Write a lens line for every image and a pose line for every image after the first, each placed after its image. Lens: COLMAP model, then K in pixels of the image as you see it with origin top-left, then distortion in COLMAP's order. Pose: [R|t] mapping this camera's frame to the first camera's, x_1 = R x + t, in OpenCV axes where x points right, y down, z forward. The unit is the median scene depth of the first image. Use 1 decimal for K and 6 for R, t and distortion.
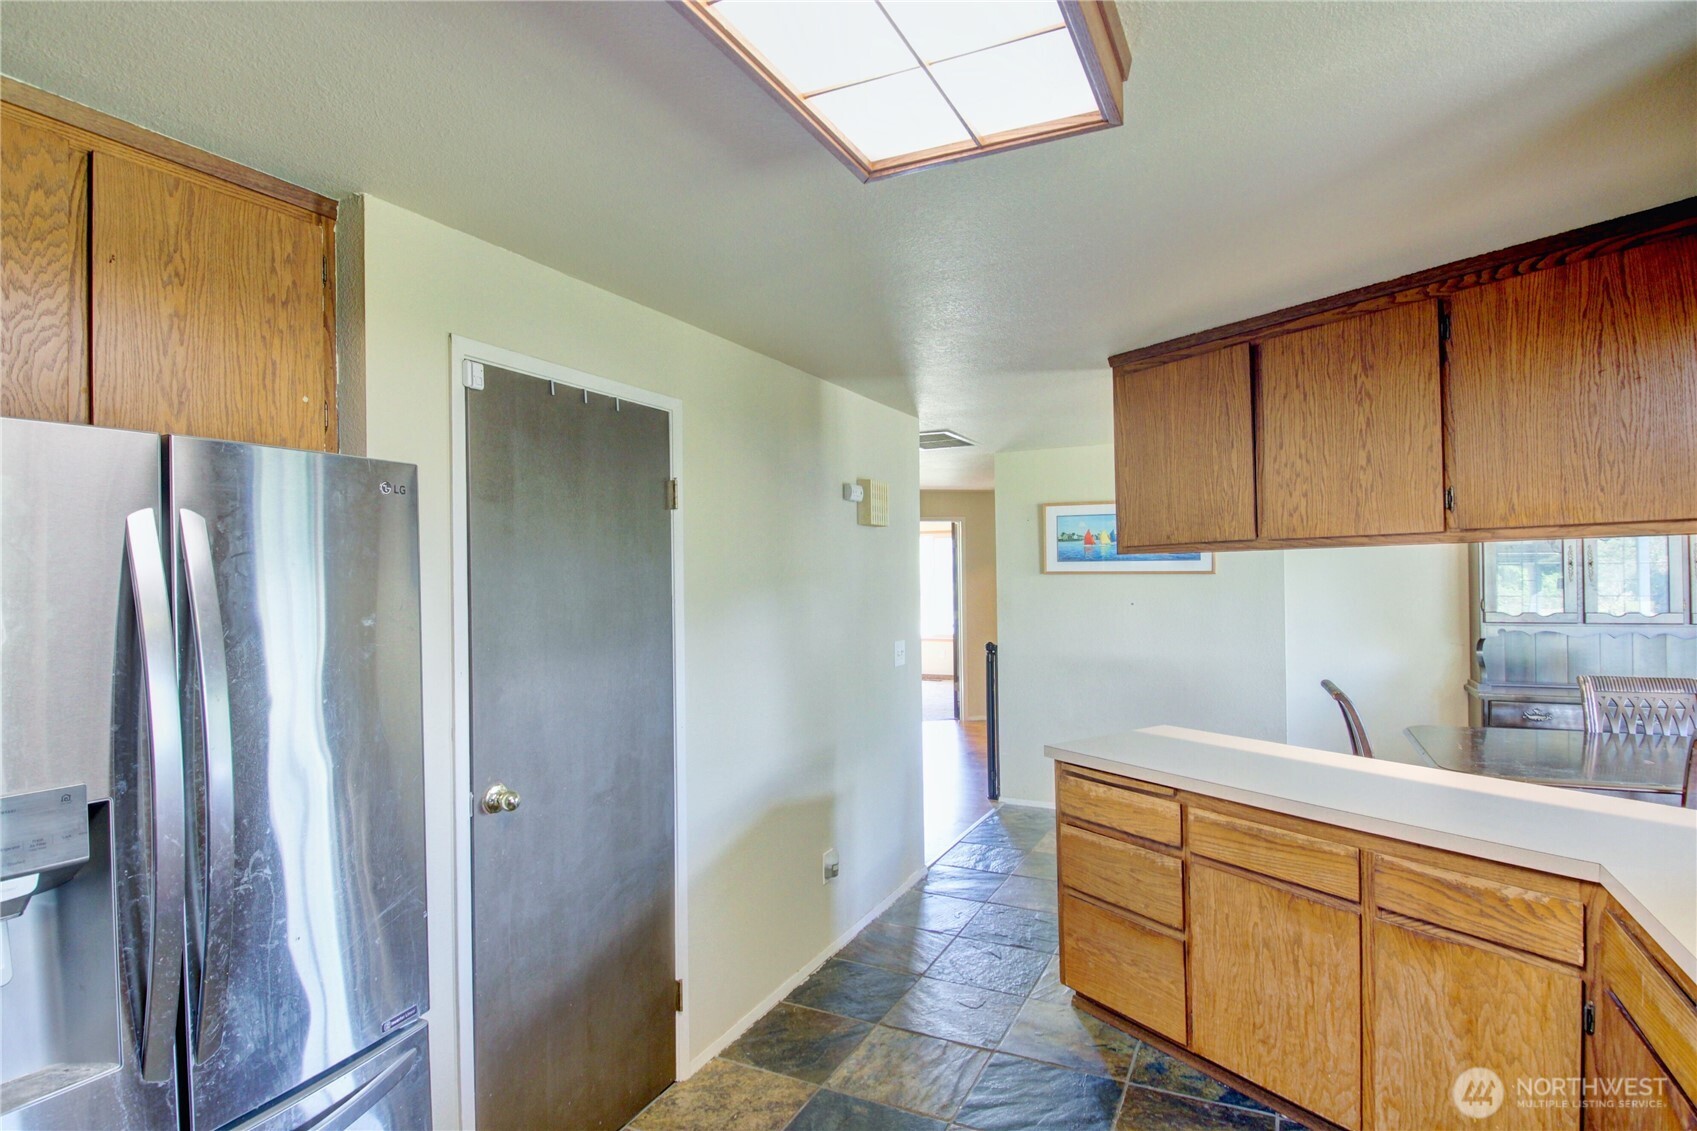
lens RADIAL K [[900.5, 0, 844.2], [0, 900.5, 571.6], [0, 0, 1]] dist [-0.002502, -0.005482]
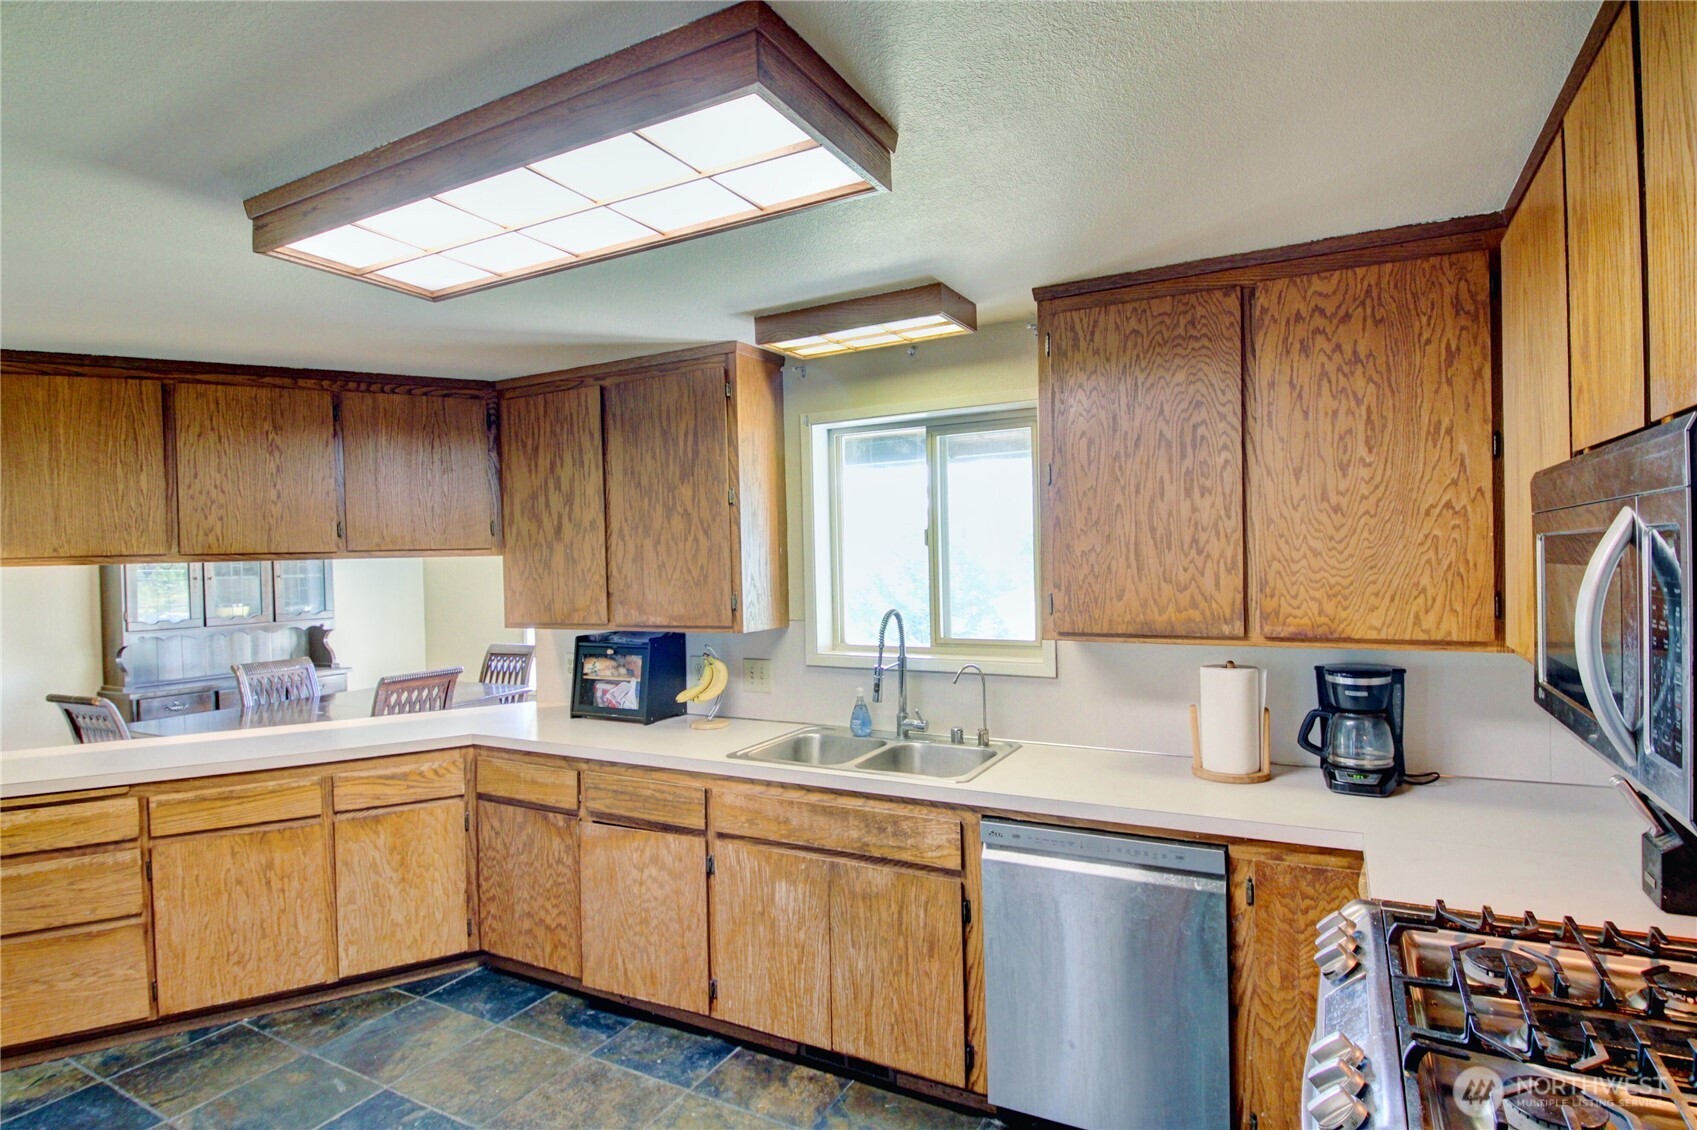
lens RADIAL K [[900.5, 0, 840.3], [0, 900.5, 574.2], [0, 0, 1]] dist [-0.002502, -0.005482]
pose [[0.045960, 0.000790, 0.998943, -0.706778], [0.022578, 0.999743, -0.001830, 0.012220], [-0.998688, 0.022638, 0.045931, 0.106260]]
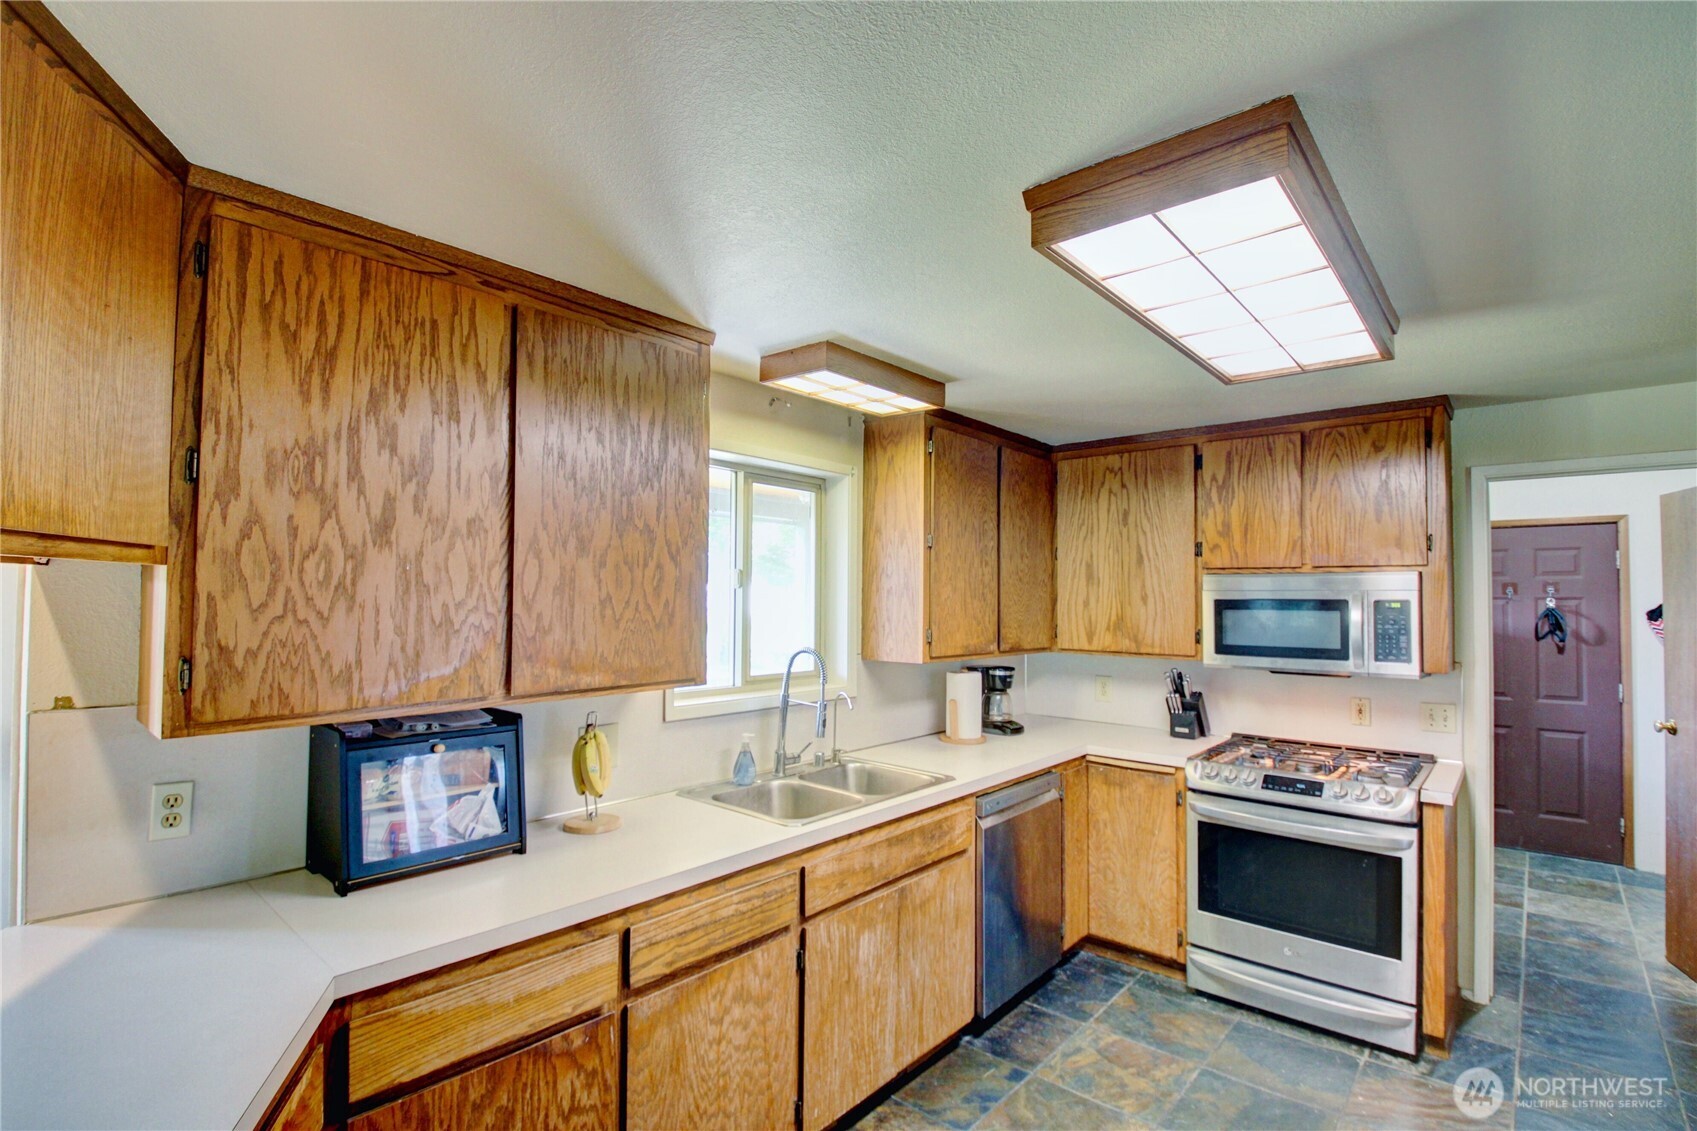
lens RADIAL K [[797.4, 0, 840.7], [0, 797.4, 567.8], [0, 0, 1]] dist [-0.006249, -0.007638]
pose [[-0.968246, 0.008739, 0.249846, 0.153883], [-0.000005, 0.999388, -0.034975, -0.012600], [-0.249999, -0.033866, -0.967654, 1.137597]]
